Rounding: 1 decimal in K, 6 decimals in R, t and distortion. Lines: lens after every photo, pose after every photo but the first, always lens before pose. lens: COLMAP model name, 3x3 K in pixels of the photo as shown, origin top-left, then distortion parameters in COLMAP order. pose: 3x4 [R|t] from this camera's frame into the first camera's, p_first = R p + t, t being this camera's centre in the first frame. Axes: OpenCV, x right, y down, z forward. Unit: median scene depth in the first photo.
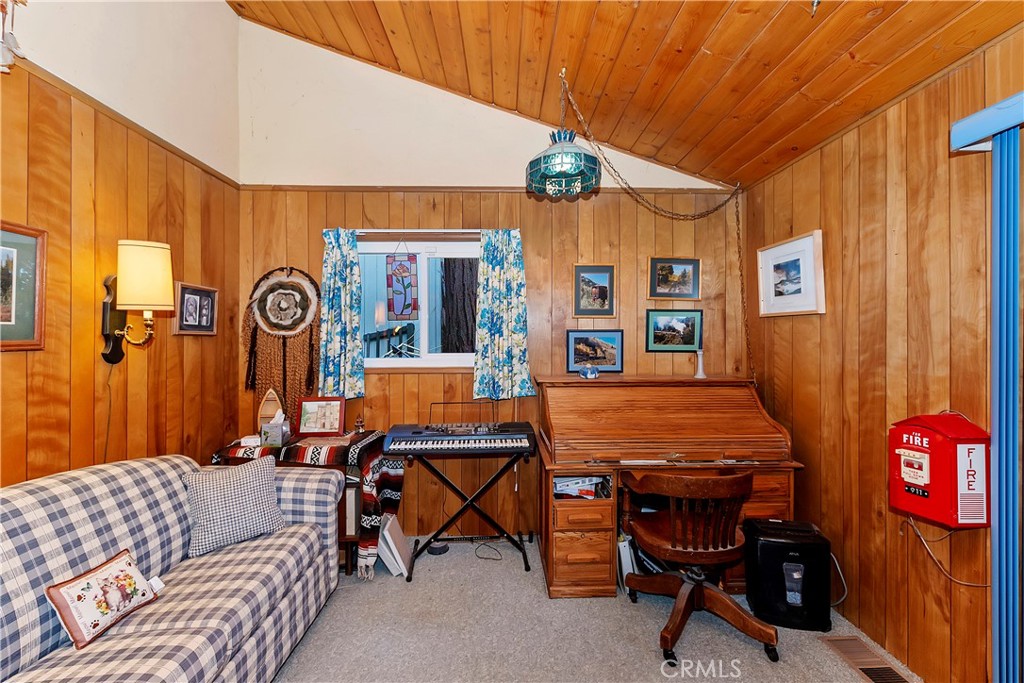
lens RADIAL K [[433.6, 0, 512.0], [0, 433.6, 341.5], [0, 0, 1]] dist [0.000273, 0.000039]
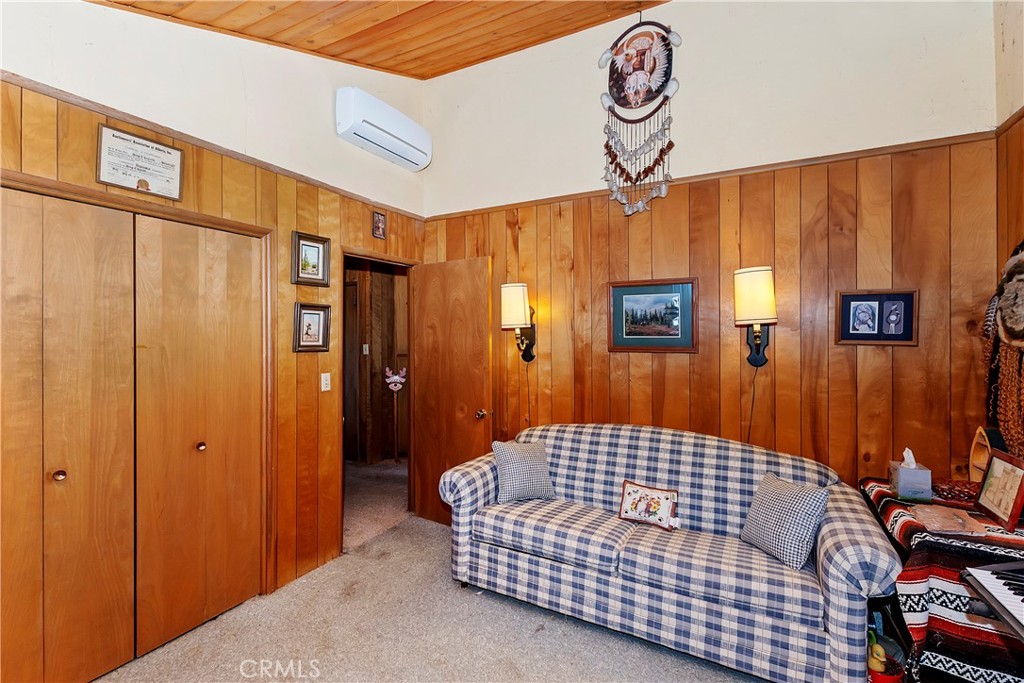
lens RADIAL K [[461.2, 0, 517.5], [0, 461.2, 346.6], [0, 0, 1]] dist [-0.046961, 0.008335]
pose [[-0.486654, 0.000732, -0.873594, 0.556234], [-0.023629, 0.999623, 0.014001, -0.008504], [0.873275, 0.027456, -0.486453, 1.003668]]
